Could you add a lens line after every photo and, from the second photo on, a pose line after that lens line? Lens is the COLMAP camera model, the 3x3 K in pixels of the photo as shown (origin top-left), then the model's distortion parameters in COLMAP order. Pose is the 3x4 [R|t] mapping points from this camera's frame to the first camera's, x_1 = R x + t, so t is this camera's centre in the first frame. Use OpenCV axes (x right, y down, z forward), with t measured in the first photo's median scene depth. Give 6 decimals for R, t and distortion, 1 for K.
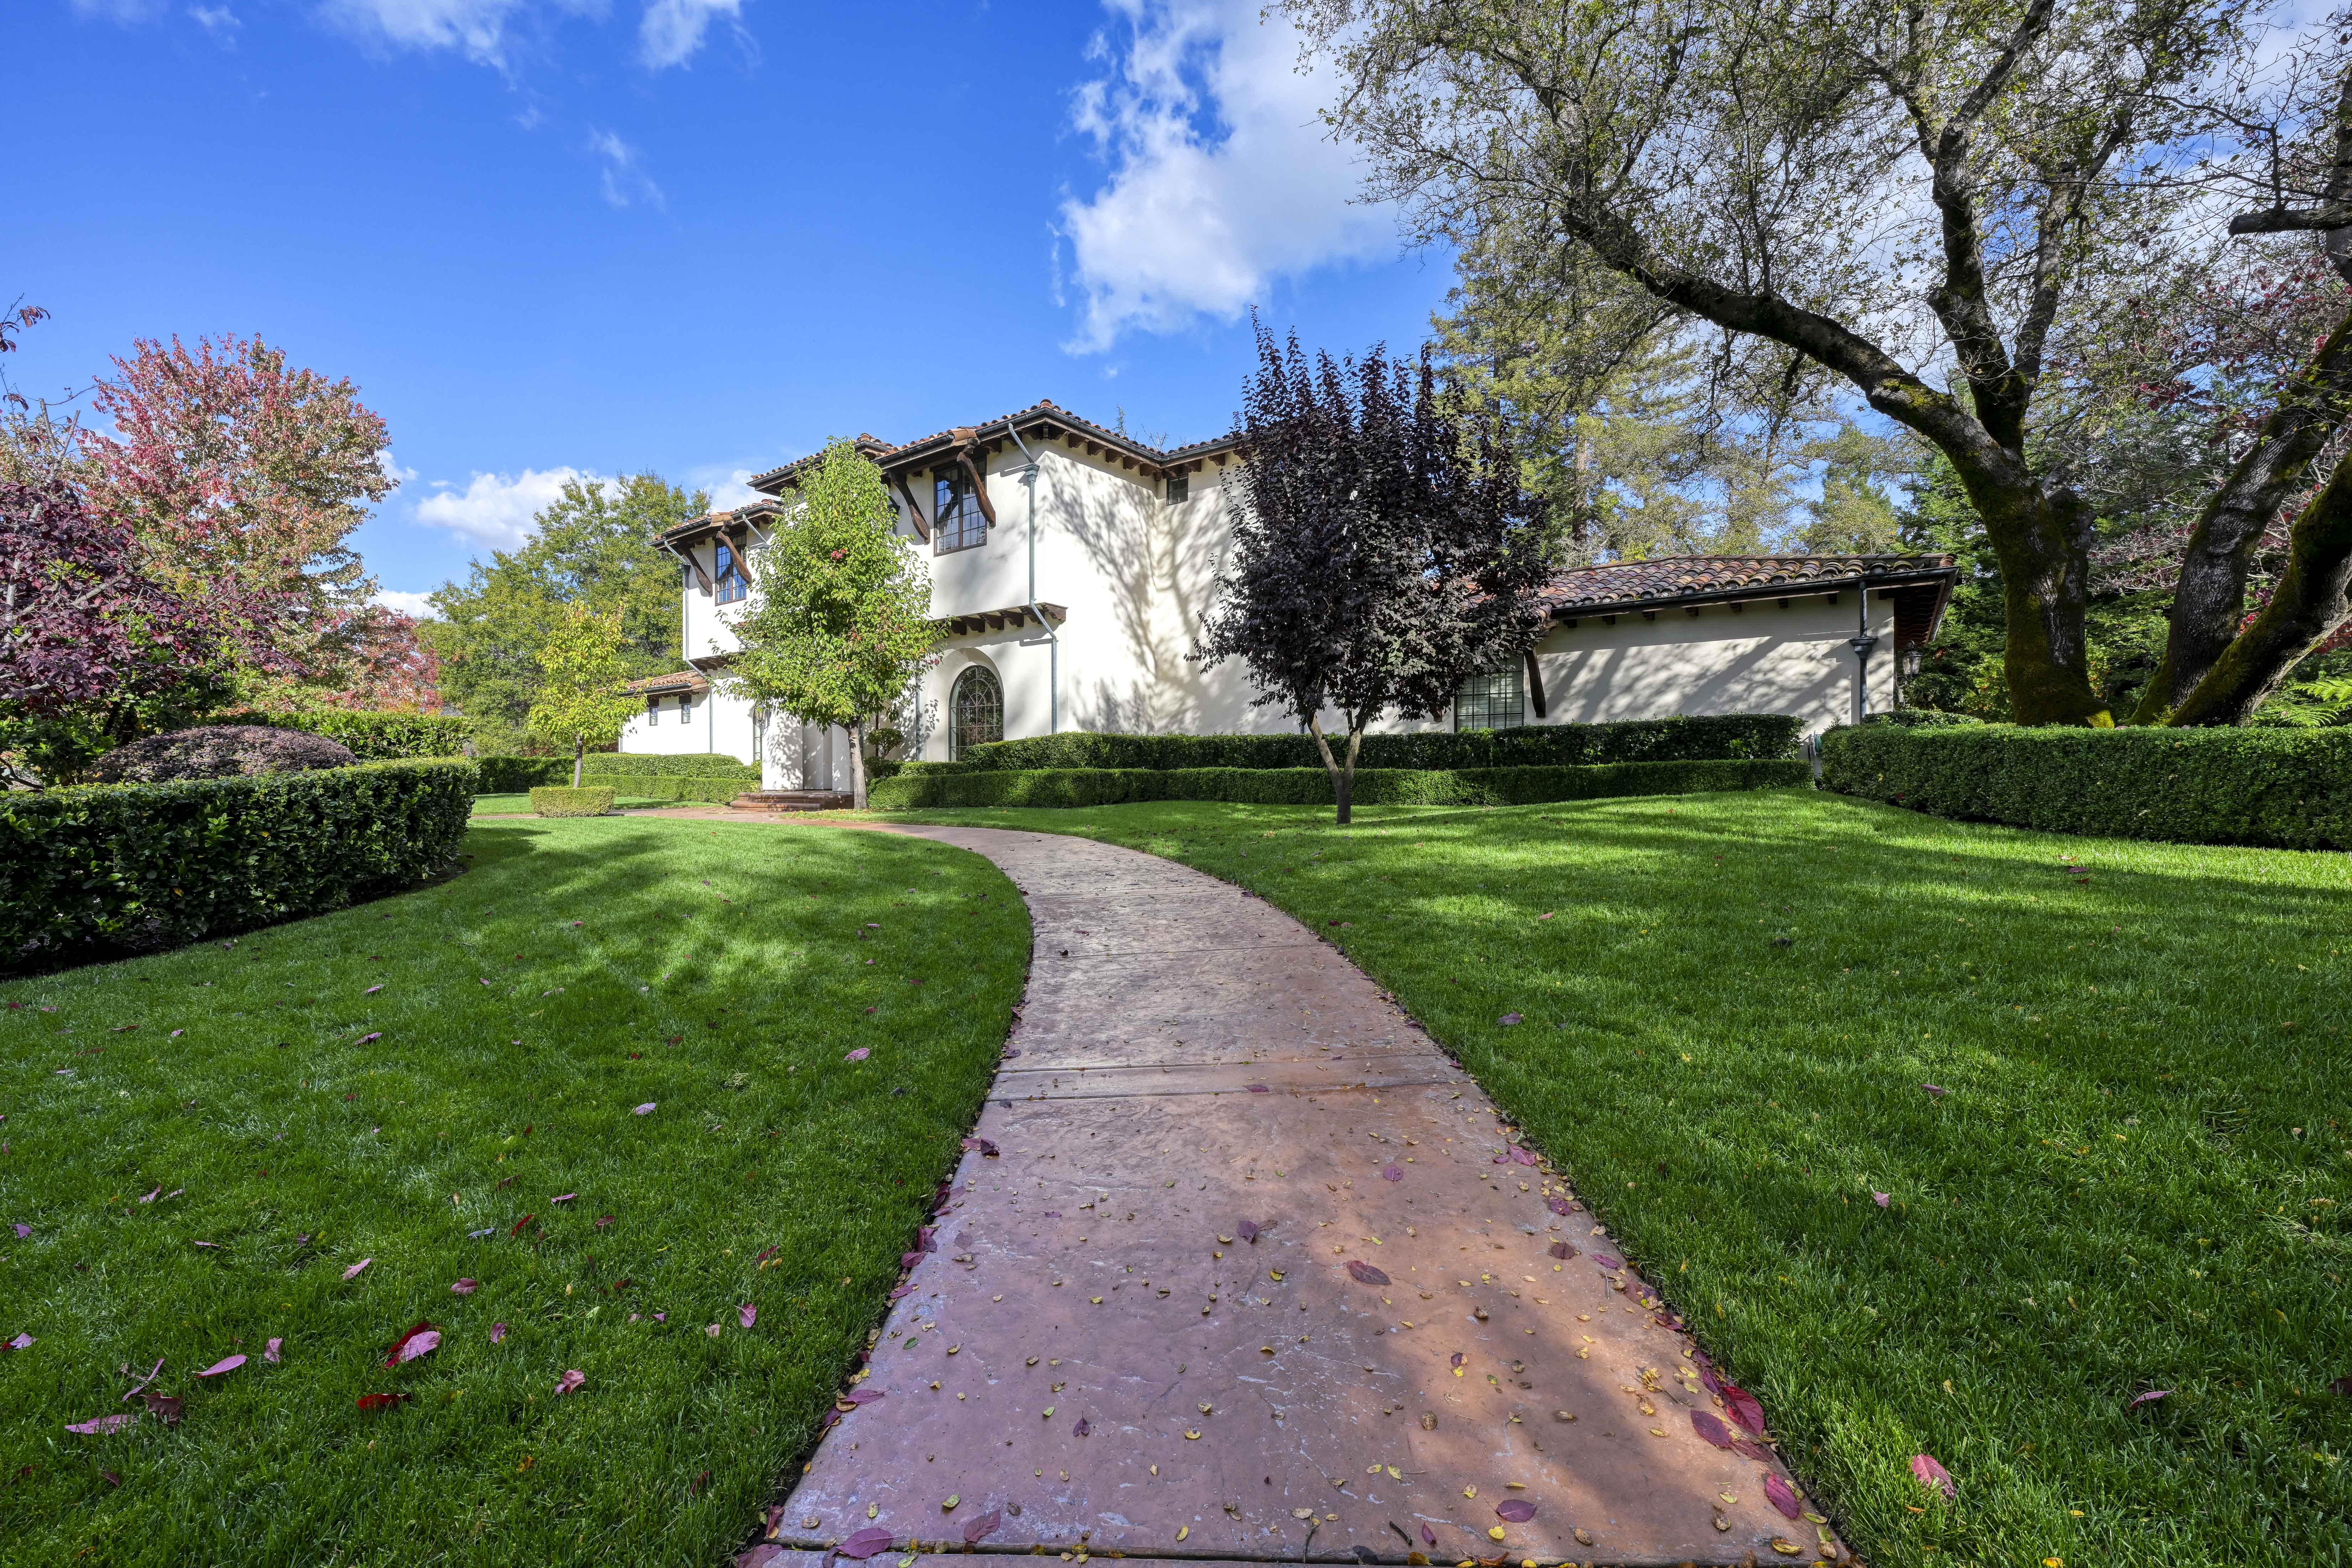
lens RADIAL K [[930.5, 0, 1175.0], [0, 930.5, 782.8], [0, 0, 1]] dist [0.000245, -0.000279]
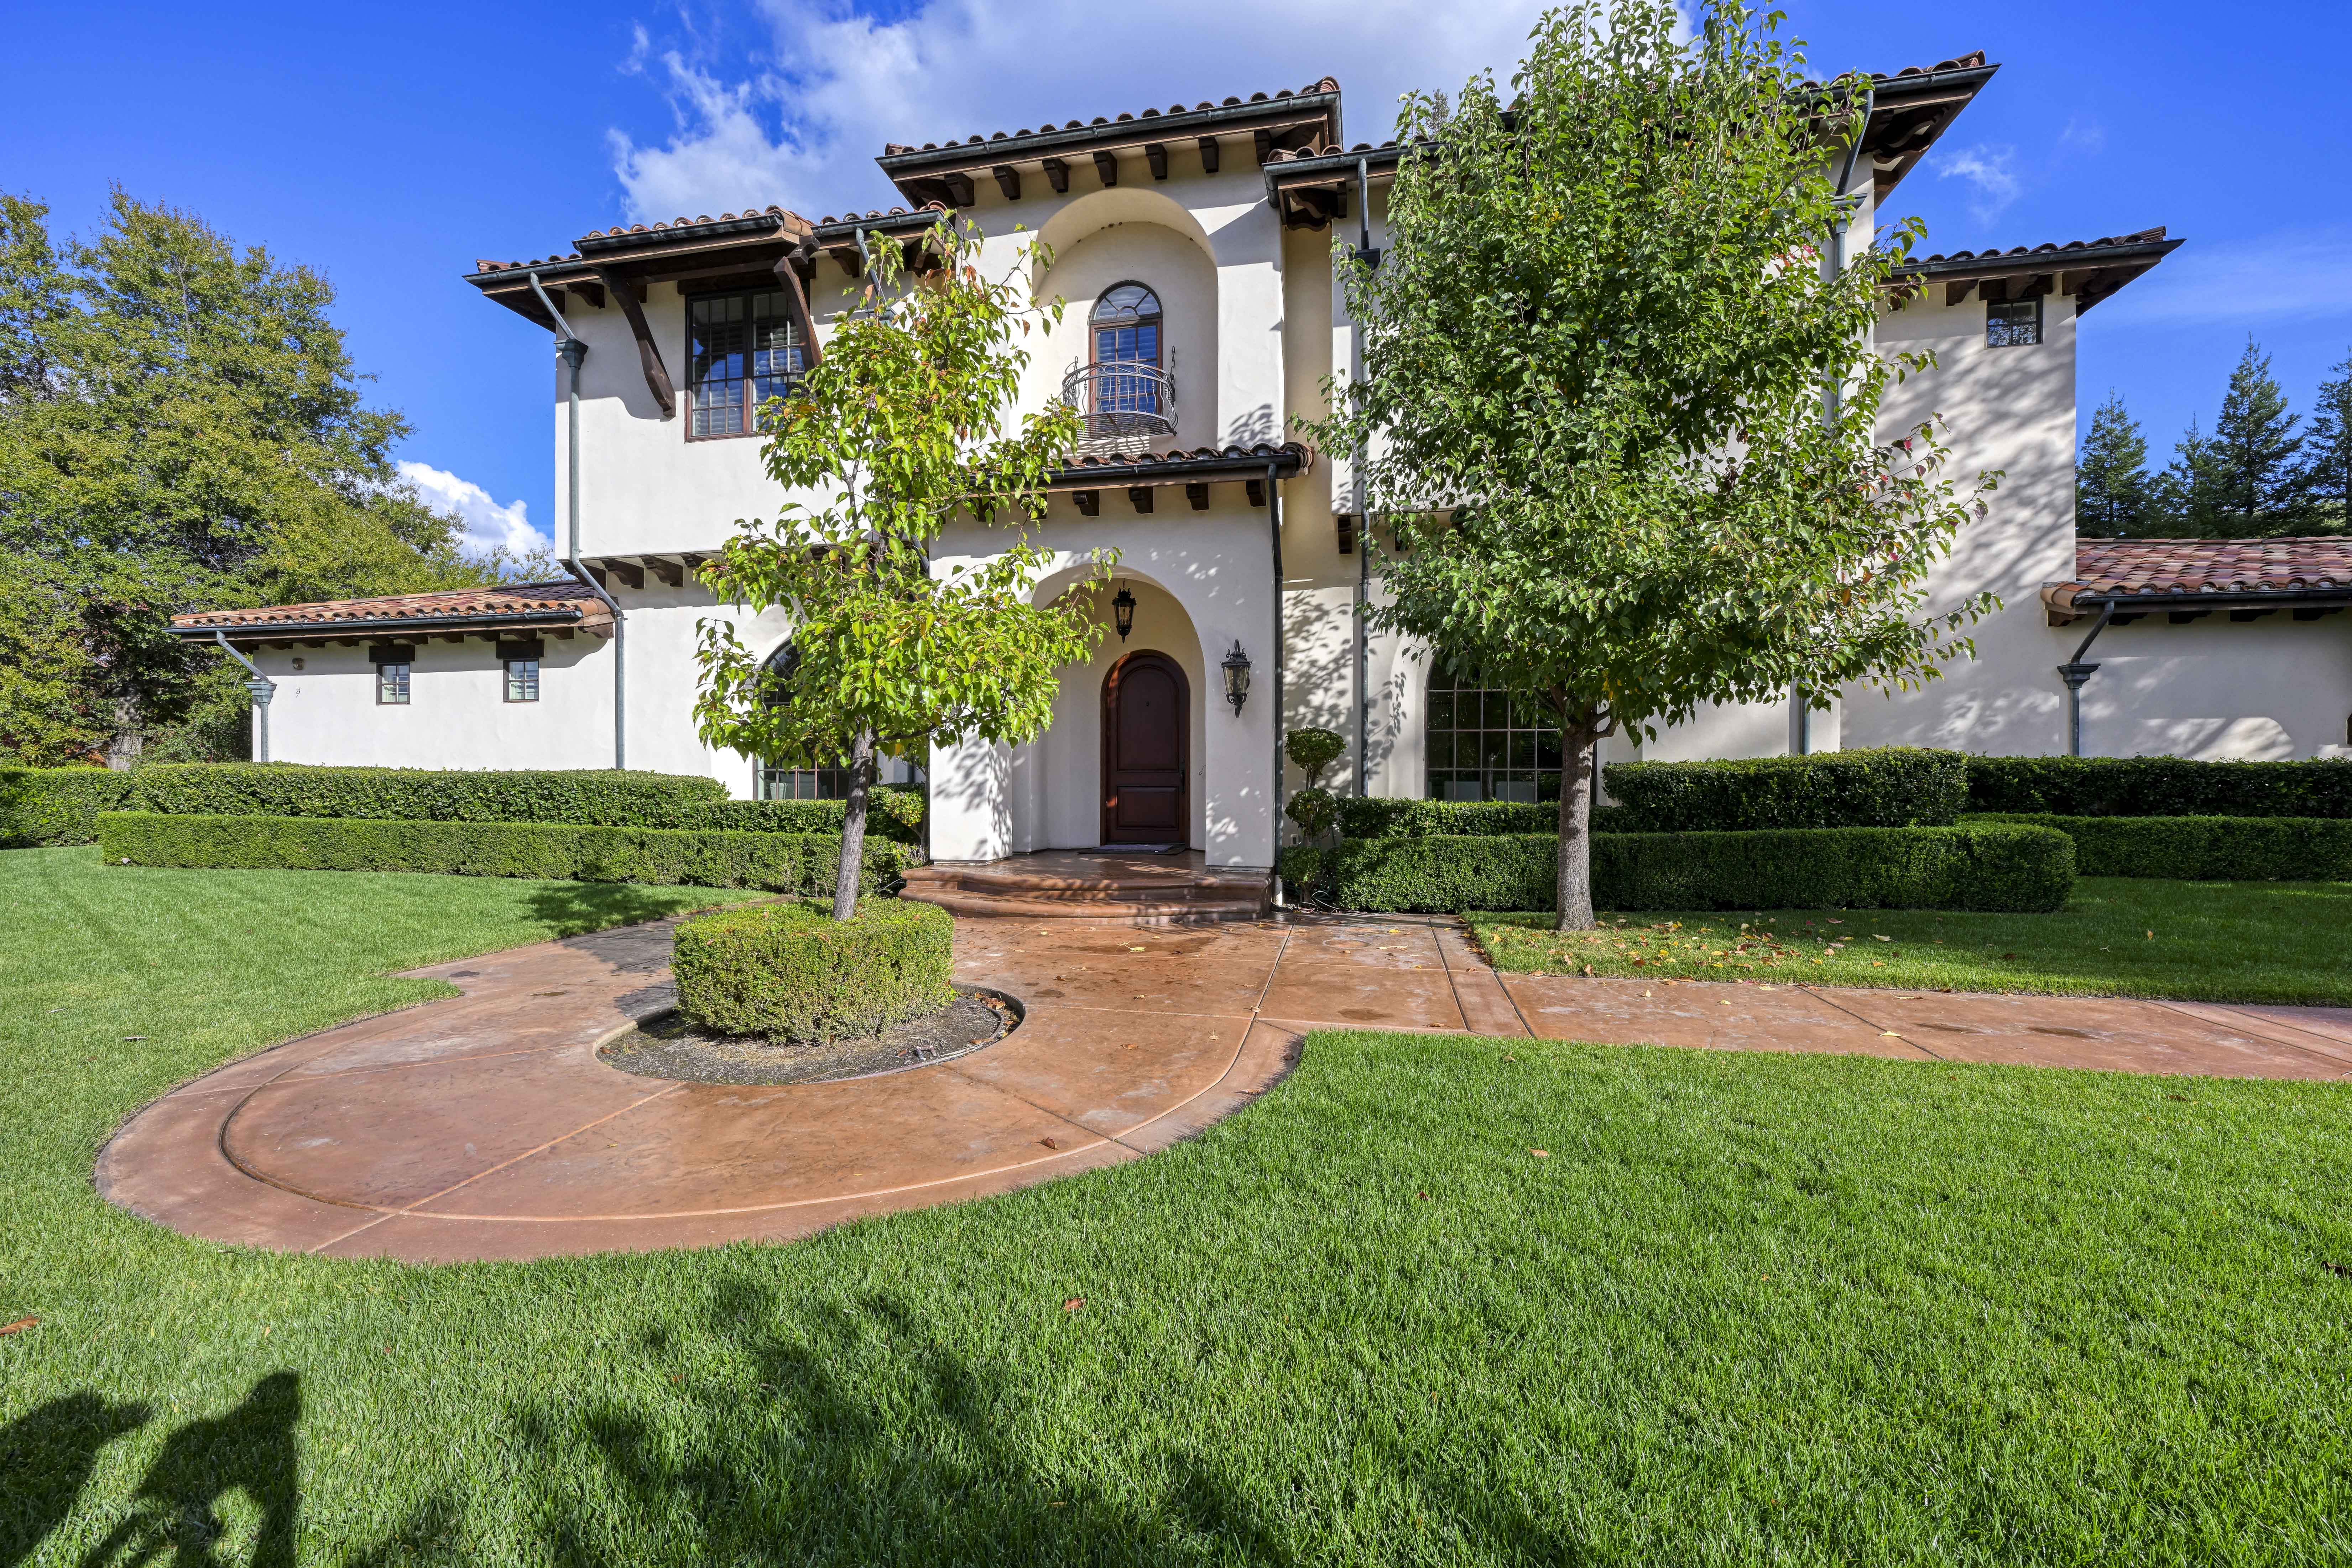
lens RADIAL K [[930.5, 0, 1168.0], [0, 930.5, 770.5], [0, 0, 1]] dist [0.000245, -0.000279]
pose [[0.901458, 0.005651, 0.432830, -0.635224], [0.002166, 0.999843, -0.017564, -0.031687], [-0.432862, 0.016771, 0.901304, 0.667016]]
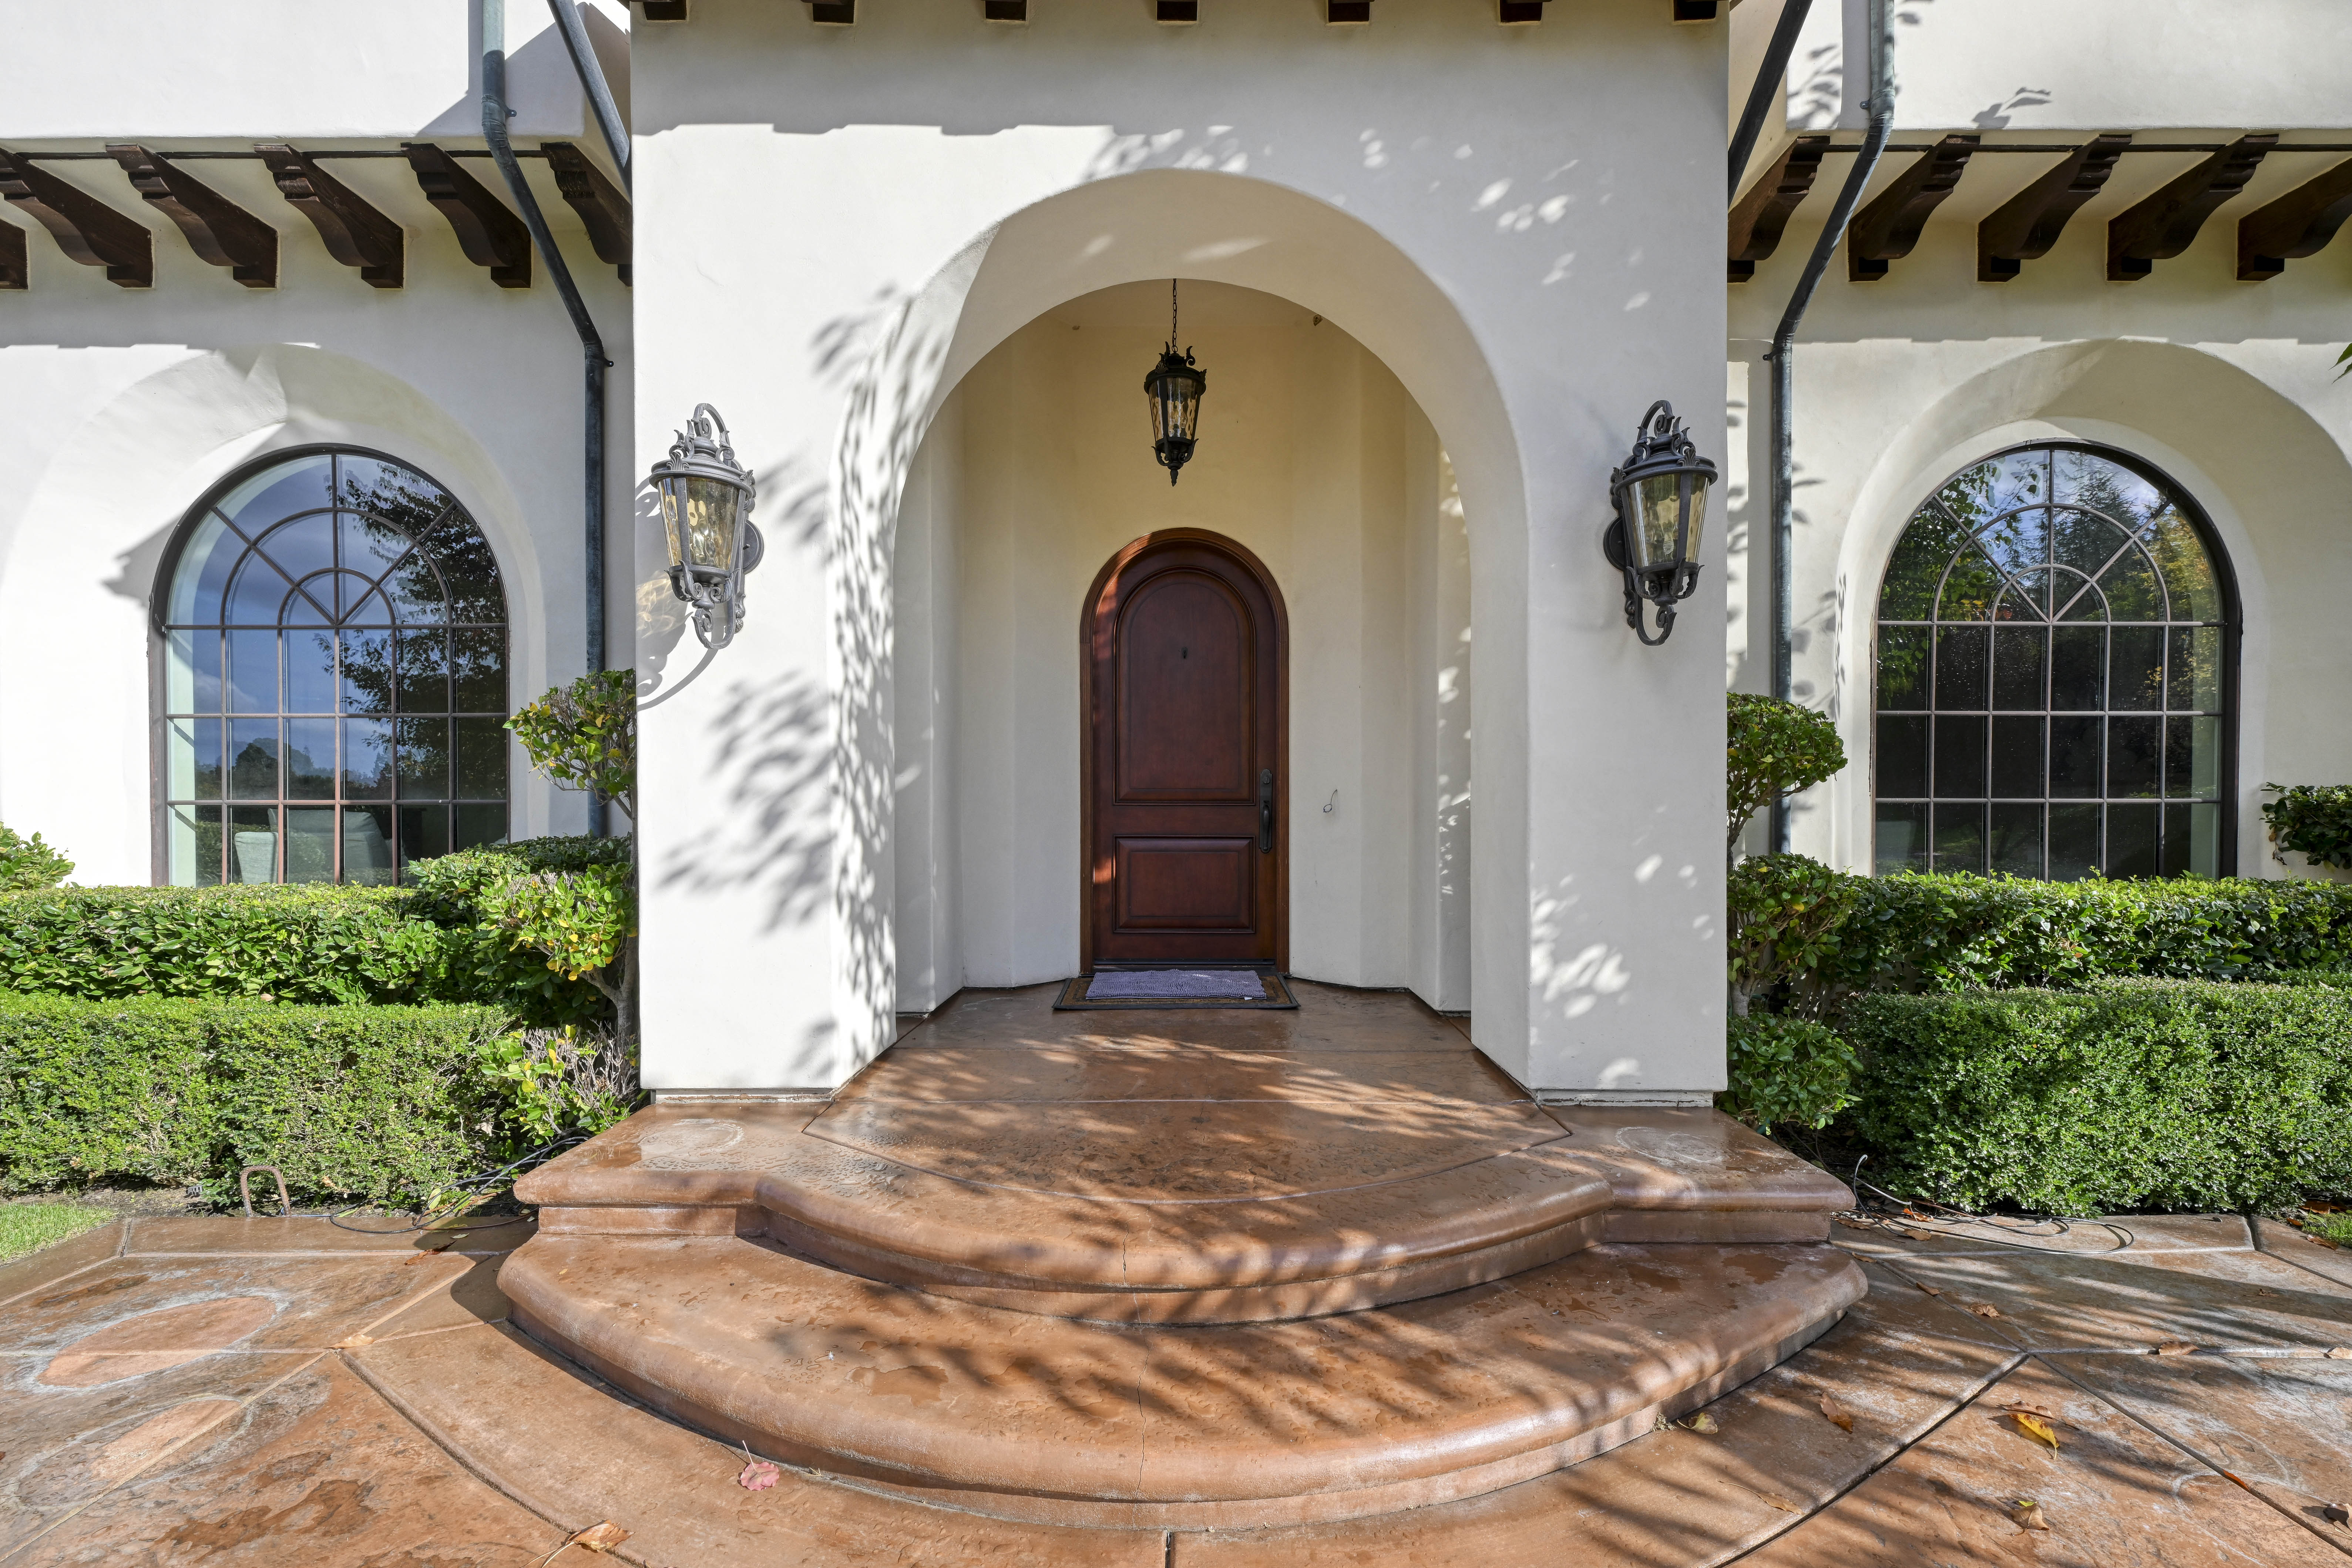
lens RADIAL K [[930.5, 0, 1156.8], [0, 930.5, 799.2], [0, 0, 1]] dist [0.000245, -0.000279]
pose [[0.790495, 0.001088, 0.612468, -0.557878], [0.007499, 0.999906, -0.011456, -0.039953], [-0.612423, 0.013649, 0.790412, 1.011328]]
